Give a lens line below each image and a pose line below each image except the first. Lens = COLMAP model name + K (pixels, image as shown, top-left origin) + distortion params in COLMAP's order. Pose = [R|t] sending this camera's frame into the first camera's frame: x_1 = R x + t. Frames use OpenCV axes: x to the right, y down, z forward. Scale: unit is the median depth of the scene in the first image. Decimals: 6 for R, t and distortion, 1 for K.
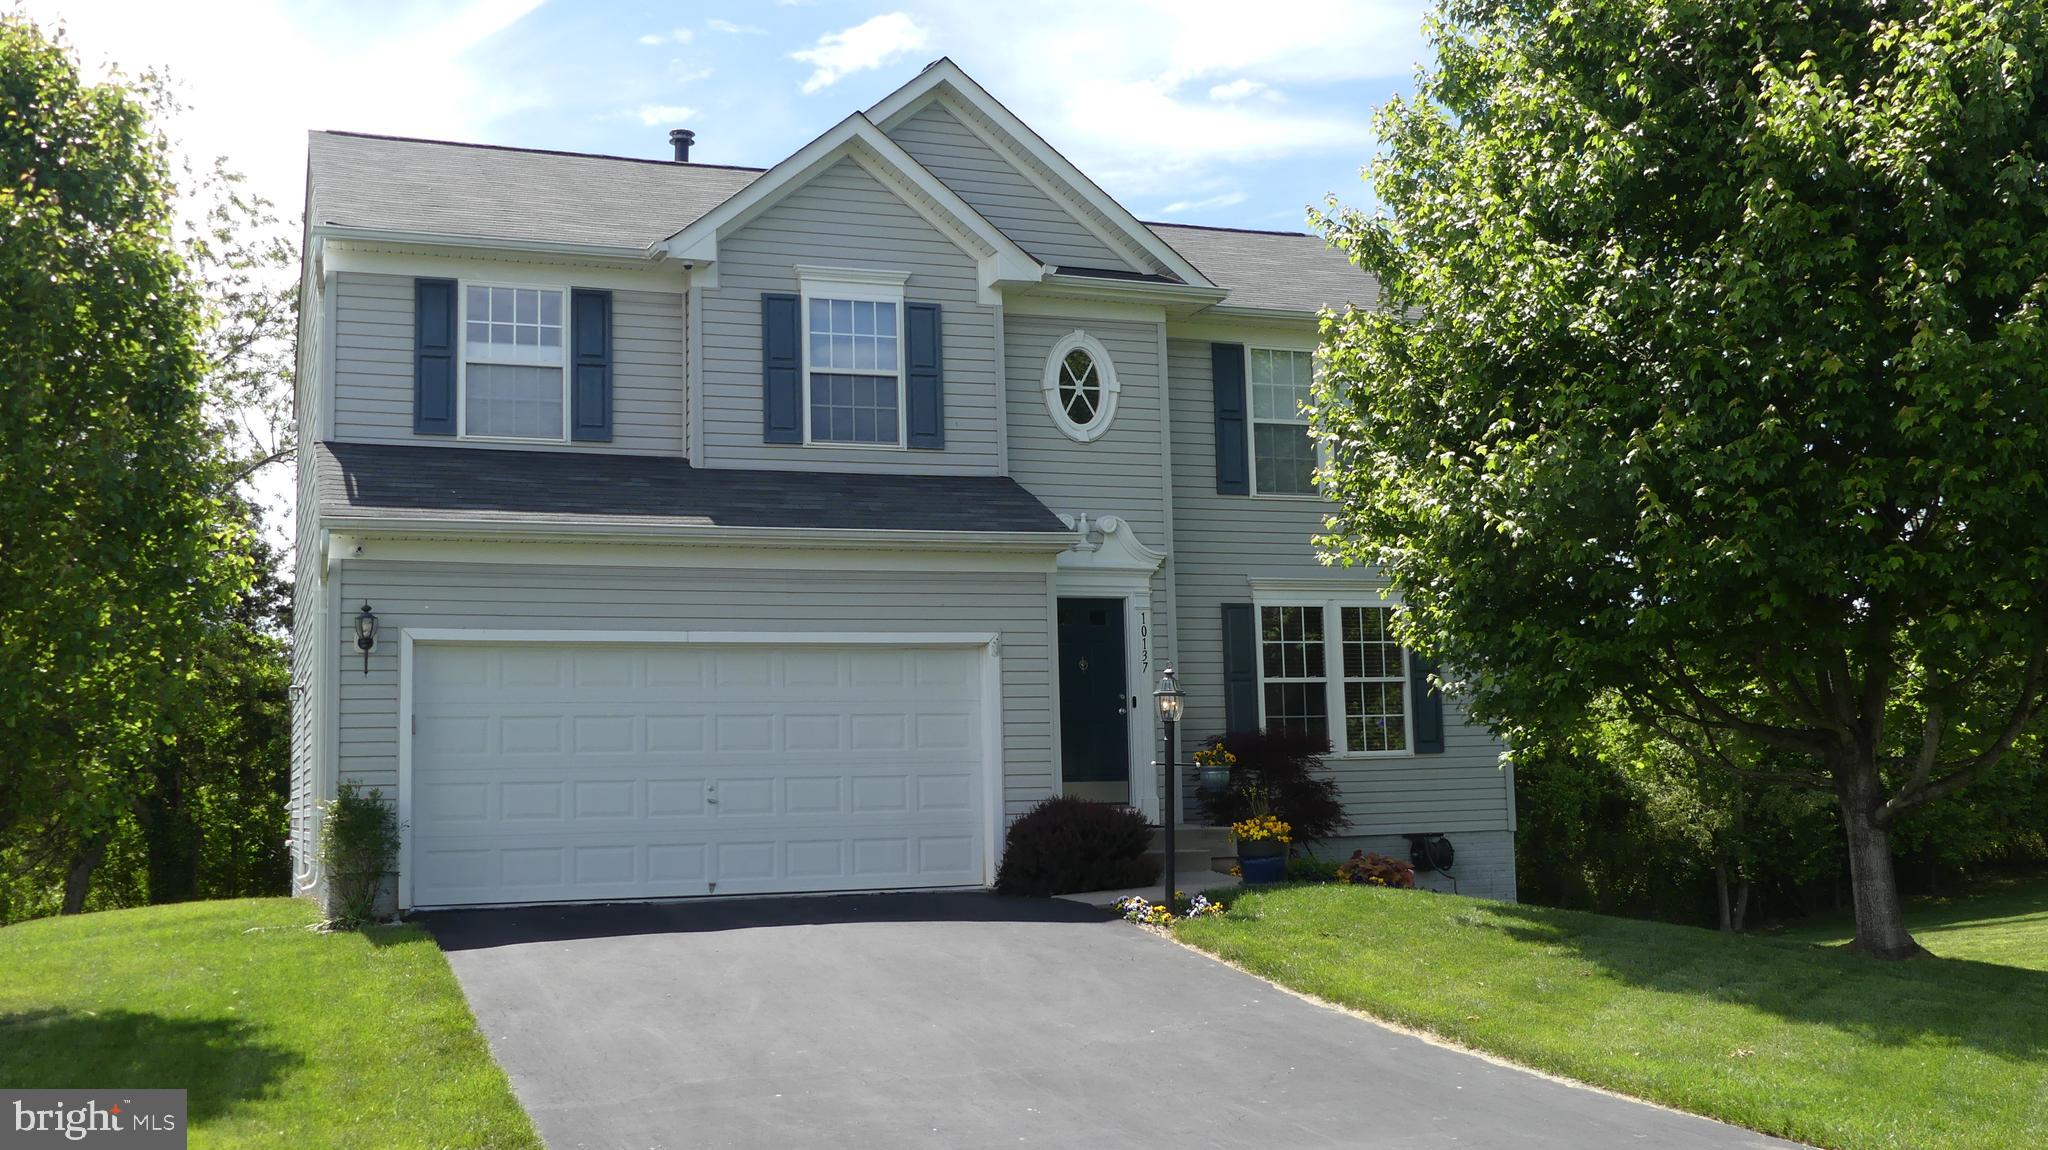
lens RADIAL K [[2102.4, 0, 1024.8], [0, 2102.4, 578.4], [0, 0, 1]] dist [-0.035110, 0.000000]
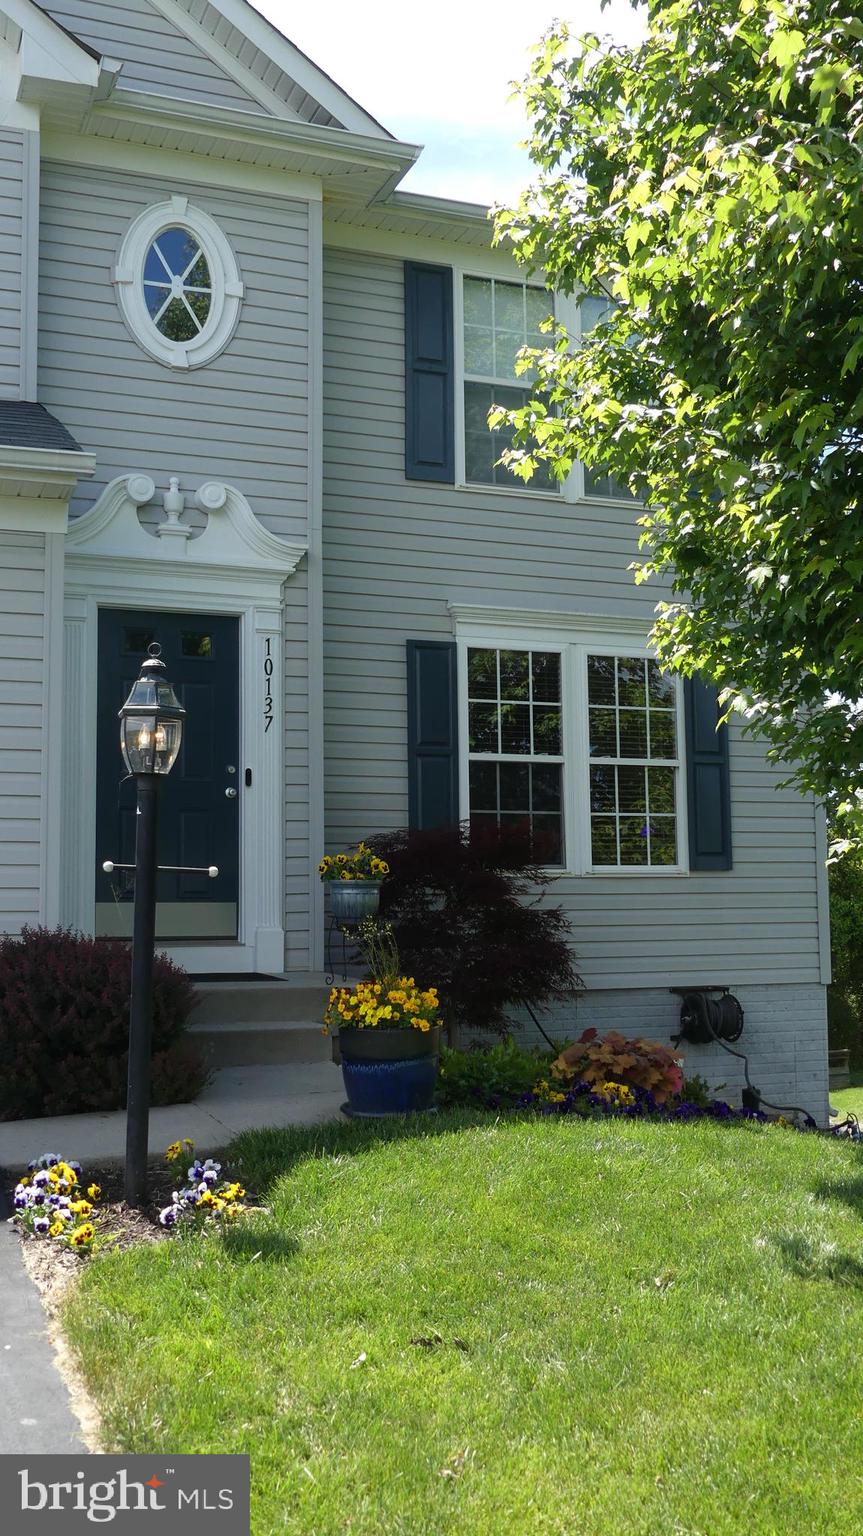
lens RADIAL K [[1576.8, 0, 428.0], [0, 1576.8, 756.0], [0, 0, 1]] dist [-0.035110, 0.000000]
pose [[0.999661, 0.019883, 0.016817, 0.093386], [-0.019960, 0.999791, 0.004406, 0.046734], [-0.016726, -0.004740, 0.999849, 0.501084]]
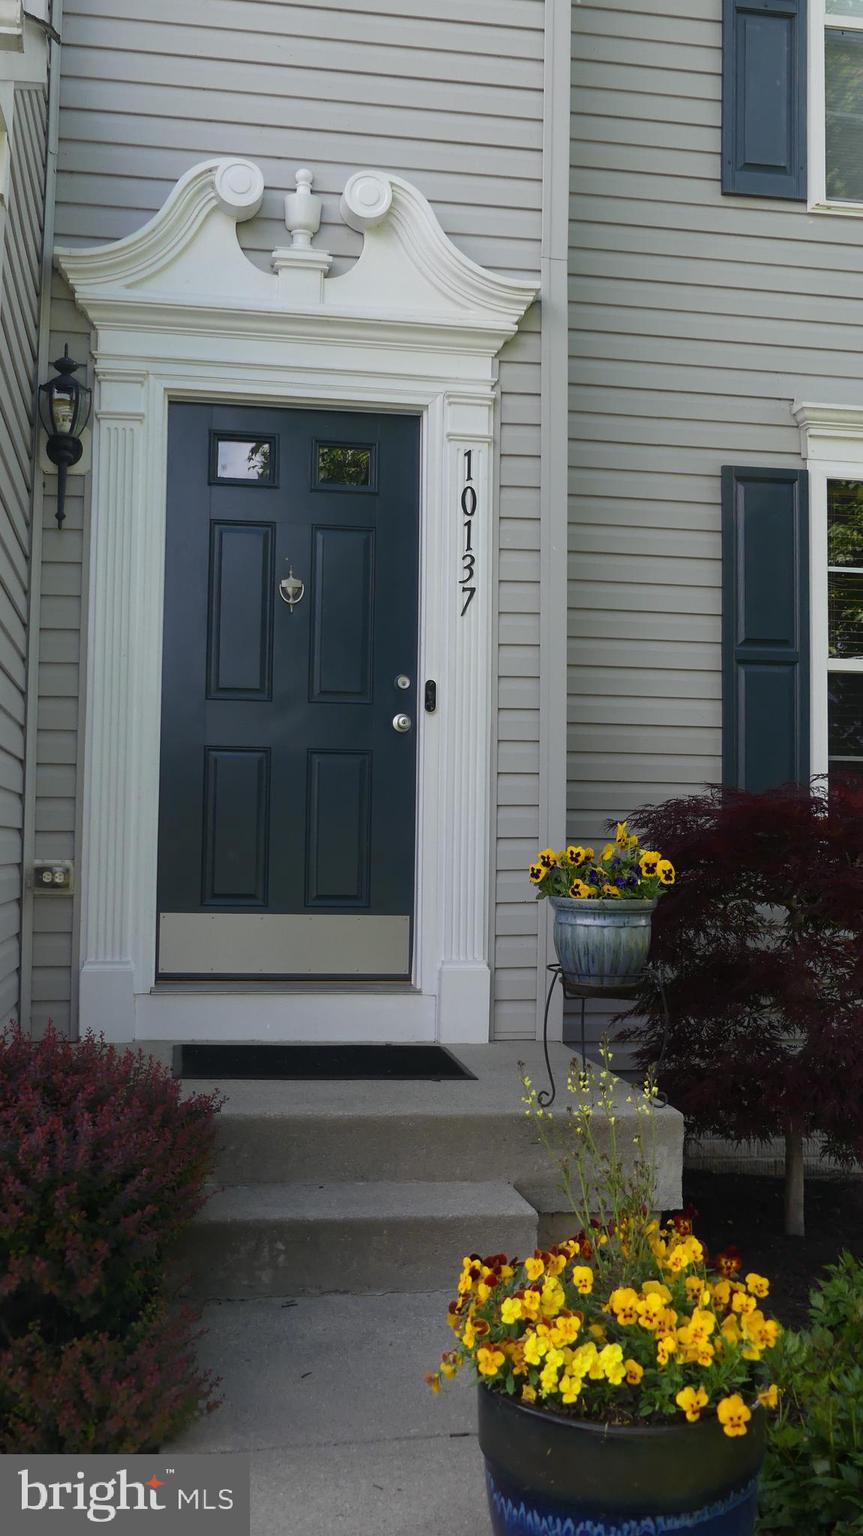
lens RADIAL K [[1576.8, 0, 429.9], [0, 1576.8, 762.9], [0, 0, 1]] dist [-0.035110, 0.000000]
pose [[0.980883, 0.029826, -0.192298, 0.098982], [-0.019643, 0.998313, 0.054644, 0.052670], [0.193604, -0.049823, 0.979814, 0.702331]]
